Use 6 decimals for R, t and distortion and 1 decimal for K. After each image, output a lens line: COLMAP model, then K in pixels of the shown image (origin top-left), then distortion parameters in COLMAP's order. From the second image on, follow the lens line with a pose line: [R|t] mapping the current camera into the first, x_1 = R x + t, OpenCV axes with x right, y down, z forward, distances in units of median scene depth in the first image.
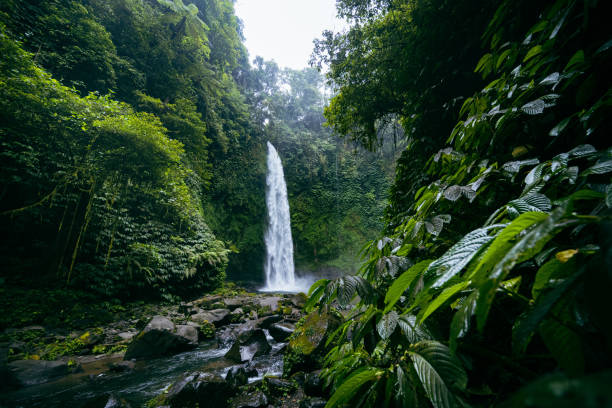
lens RADIAL K [[253.8, 0, 306.0], [0, 253.8, 204.0], [0, 0, 1]] dist [0.001416, 0.000208]
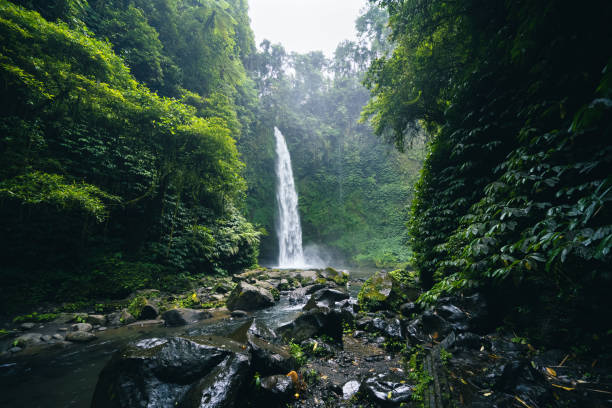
lens RADIAL K [[253.8, 0, 306.0], [0, 253.8, 204.0], [0, 0, 1]] dist [0.001416, 0.000208]
pose [[0.999512, 0.006425, 0.030585, -0.213979], [-0.008650, 0.997281, 0.073179, -0.038868], [-0.030031, -0.073408, 0.996850, -0.196334]]
